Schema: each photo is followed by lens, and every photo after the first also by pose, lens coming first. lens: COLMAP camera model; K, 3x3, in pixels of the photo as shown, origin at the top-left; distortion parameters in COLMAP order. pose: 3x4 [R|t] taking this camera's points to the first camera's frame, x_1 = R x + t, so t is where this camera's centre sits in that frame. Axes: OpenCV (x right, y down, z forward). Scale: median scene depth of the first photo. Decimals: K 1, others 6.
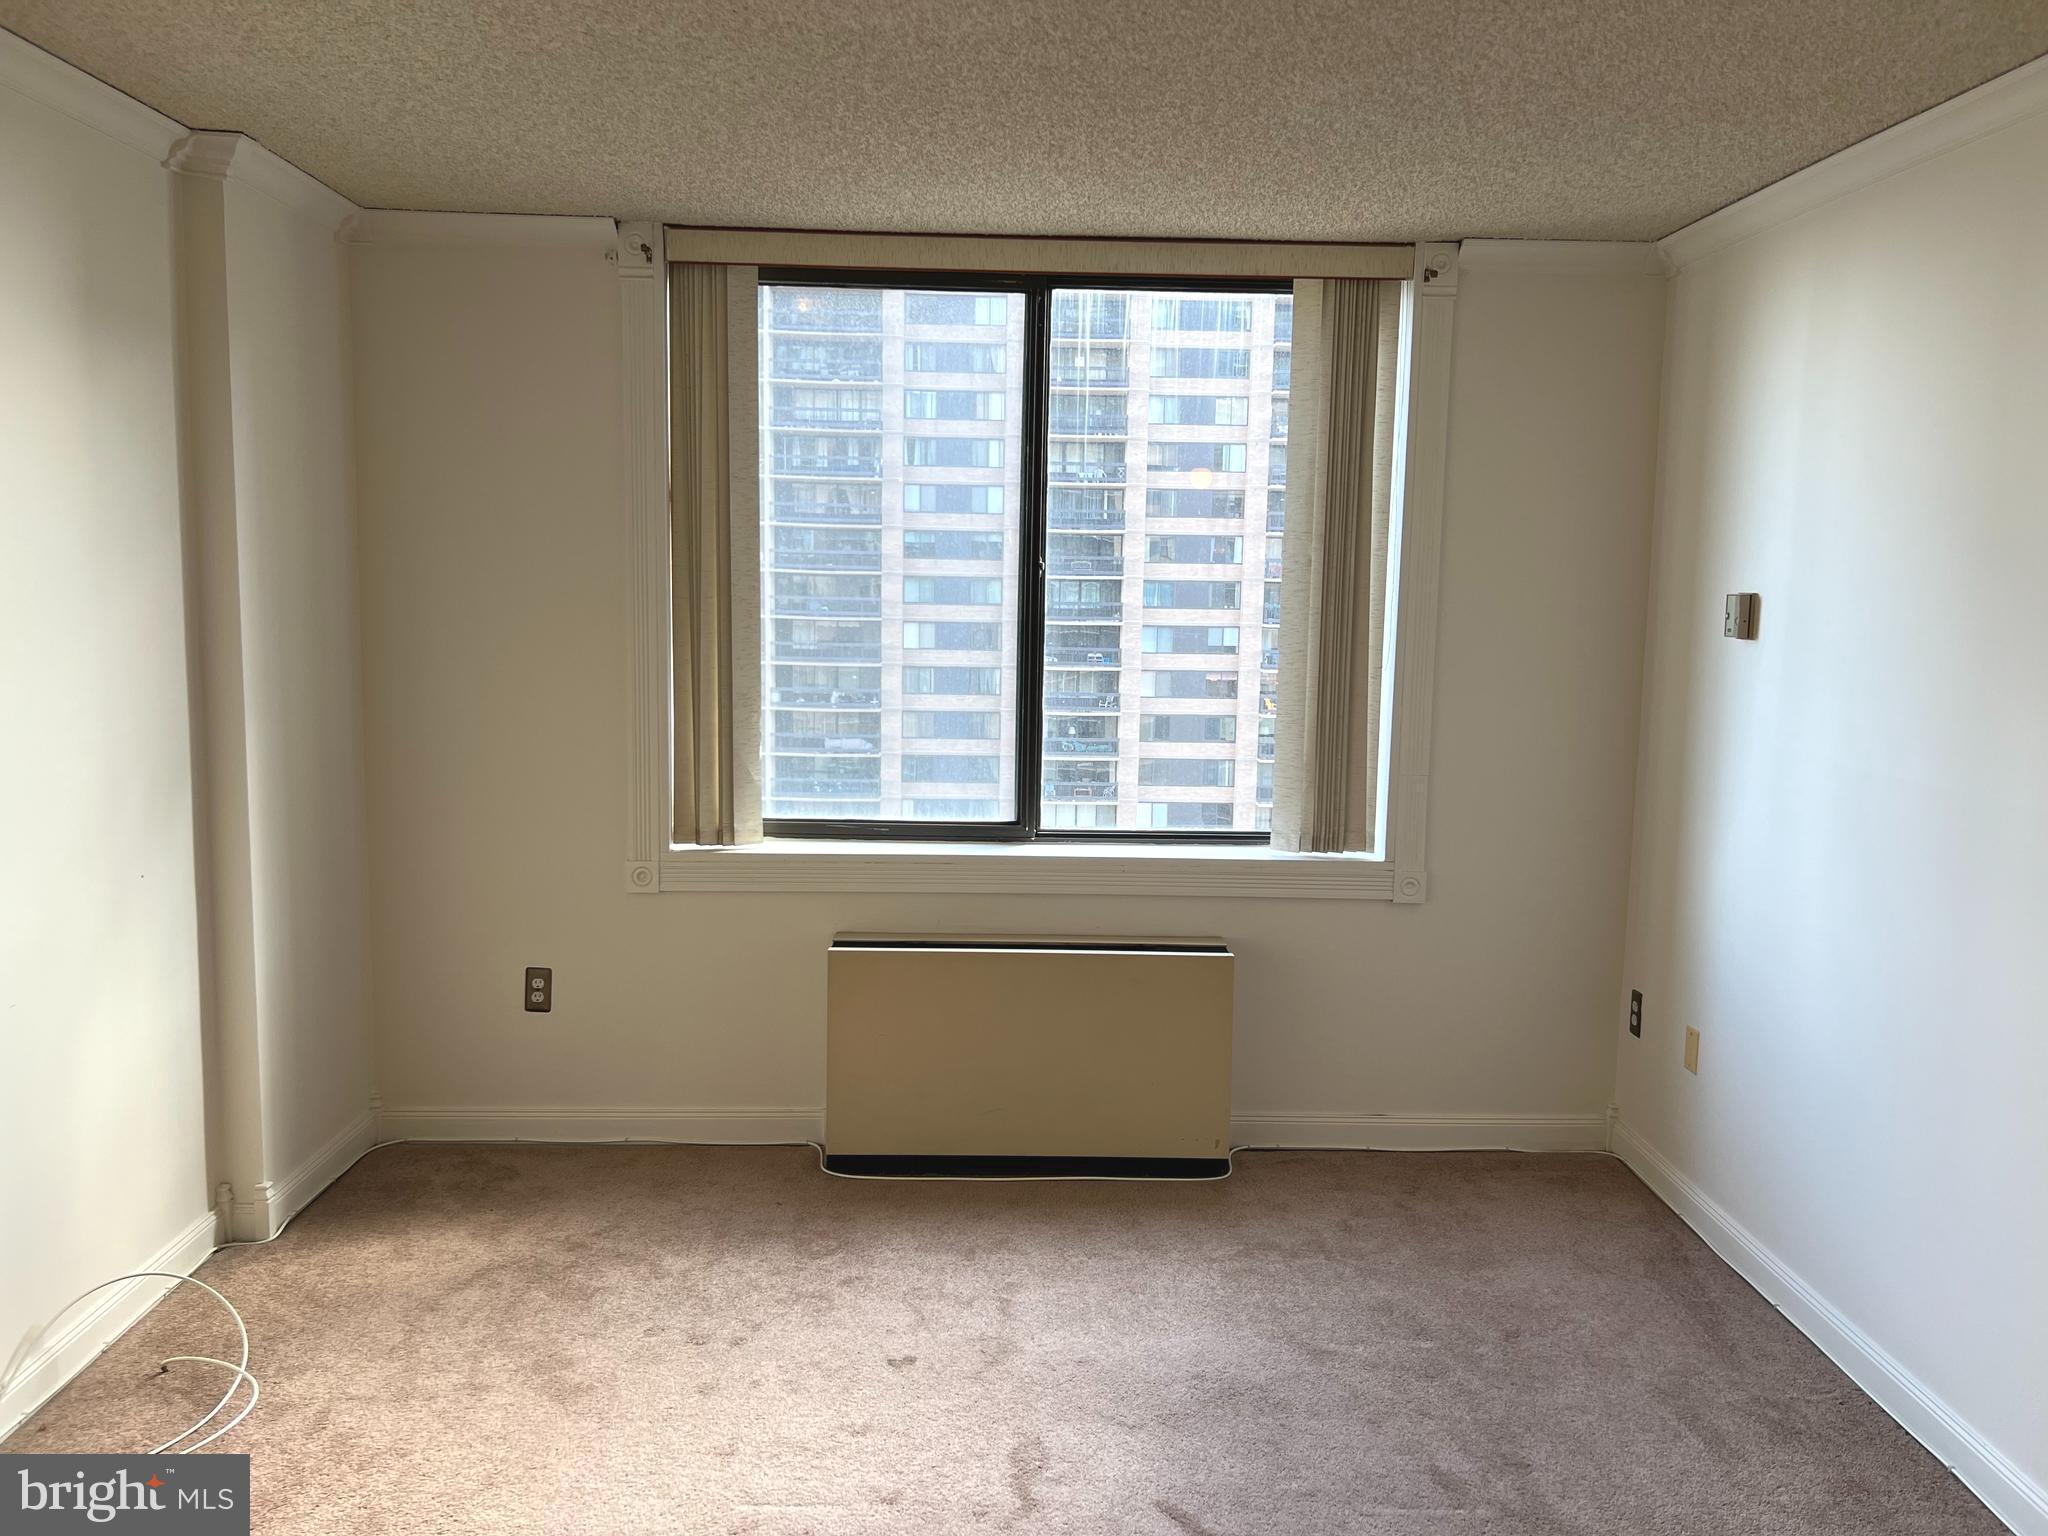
lens RADIAL K [[1545.2, 0, 1039.8], [0, 1545.2, 760.5], [0, 0, 1]] dist [0.057054, -0.064472]
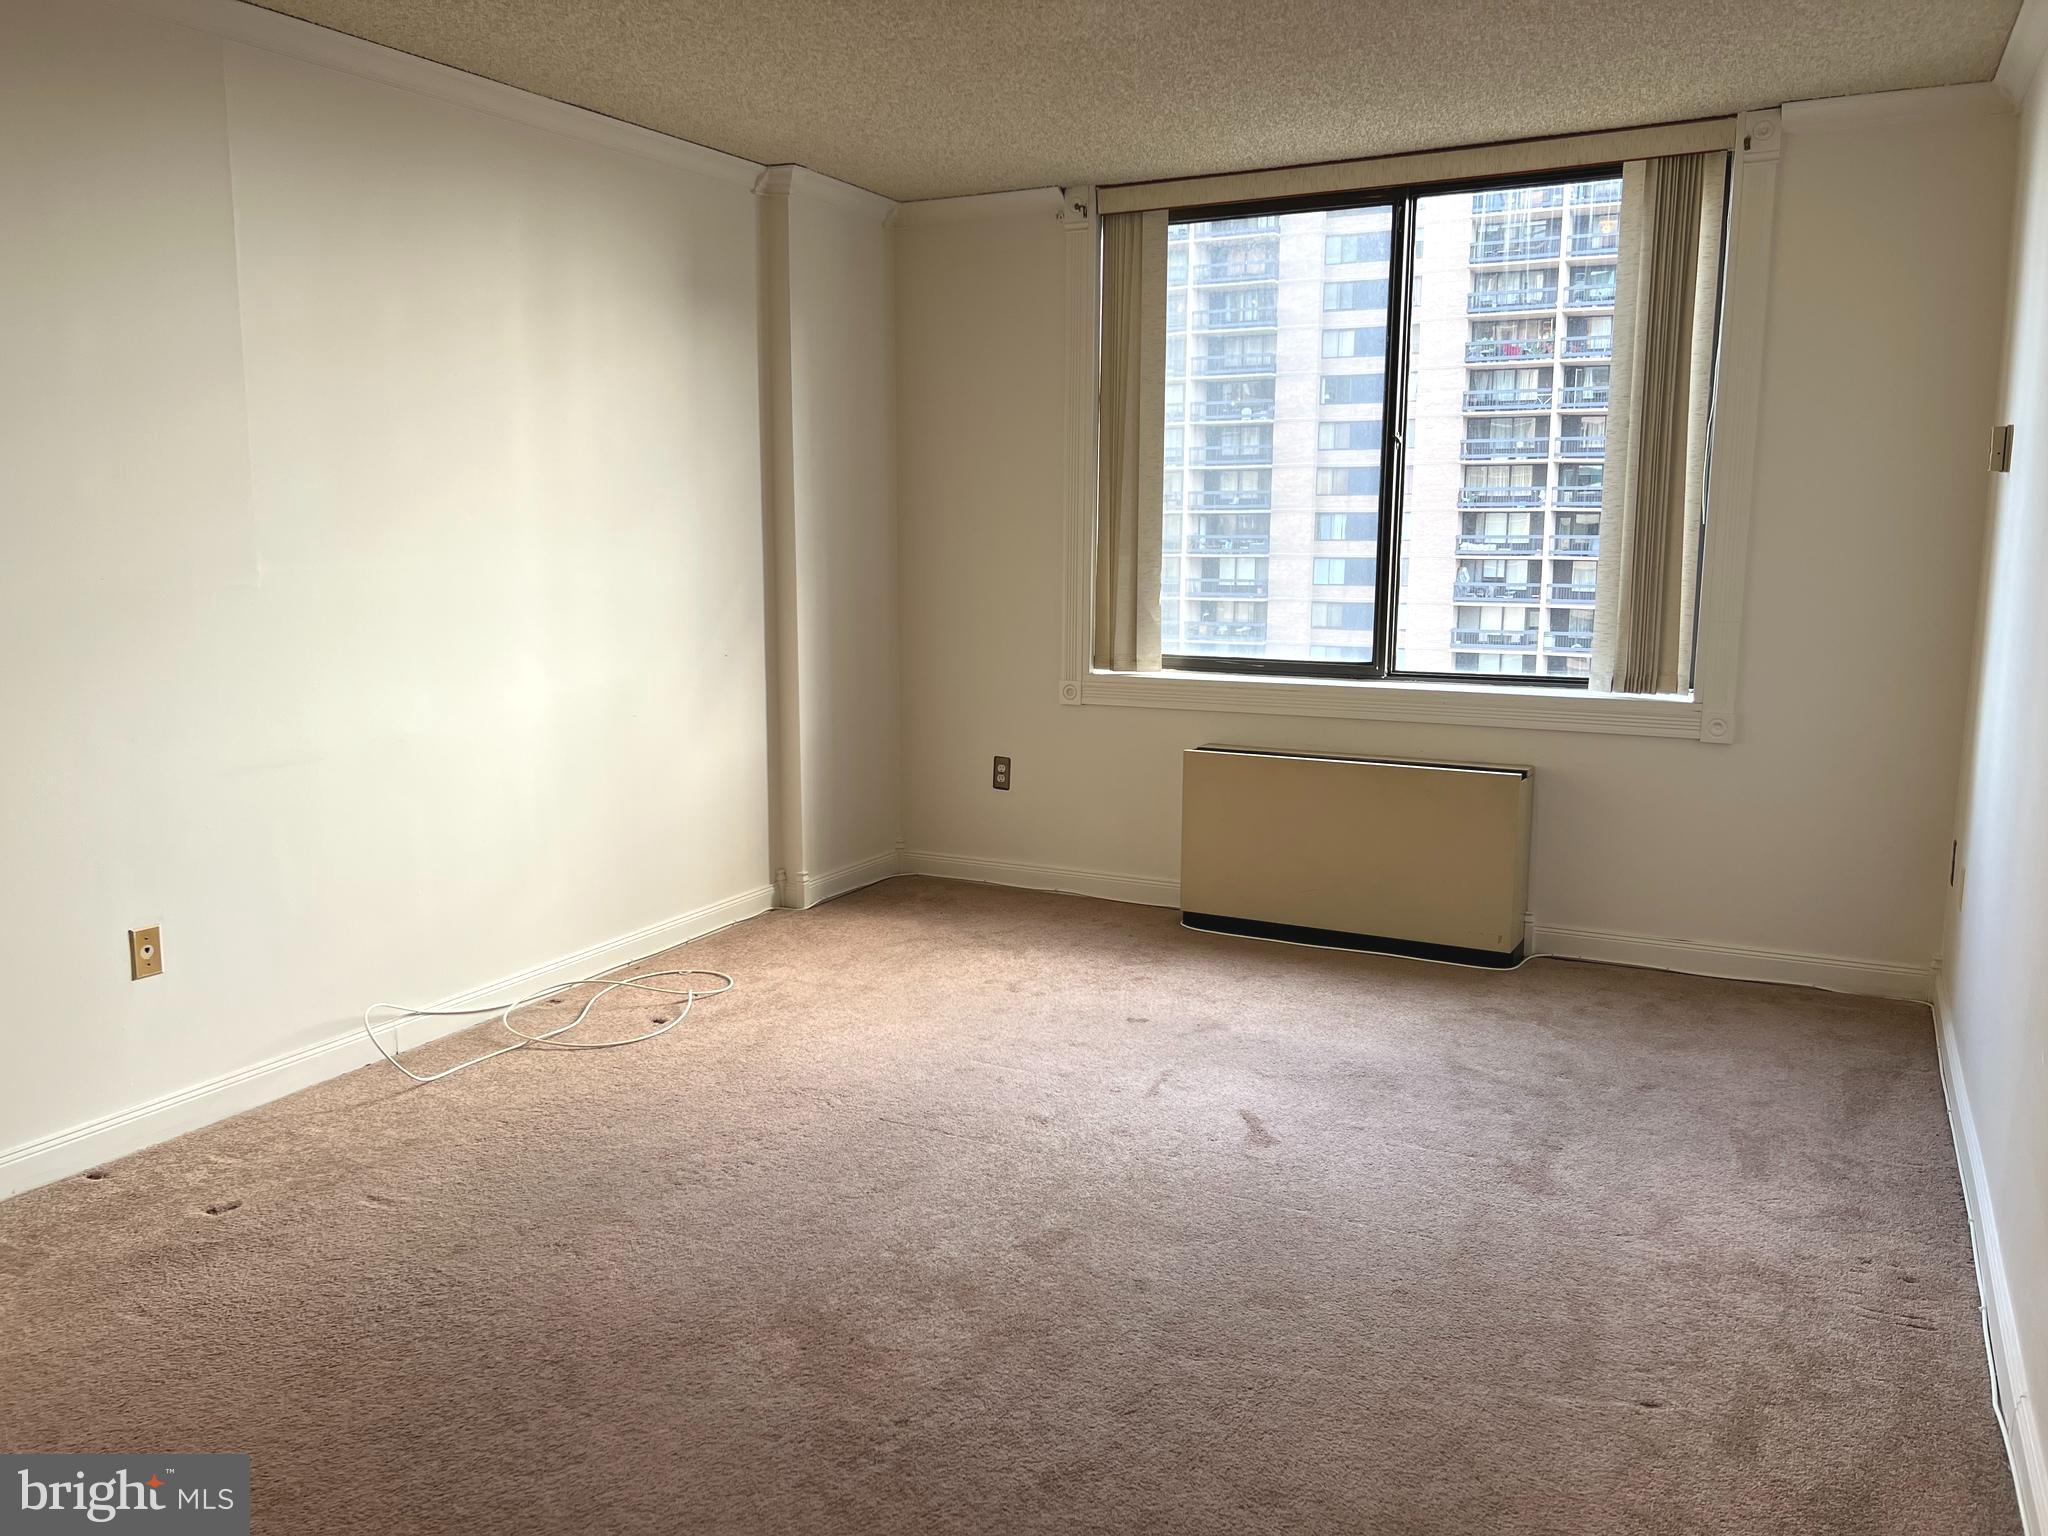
lens RADIAL K [[1545.2, 0, 1015.9], [0, 1545.2, 758.4], [0, 0, 1]] dist [0.057054, -0.064472]
pose [[0.871831, 0.056432, -0.486545, 0.355234], [-0.040581, 0.998248, 0.043066, 0.079126], [0.488123, -0.017802, 0.872593, -0.174842]]
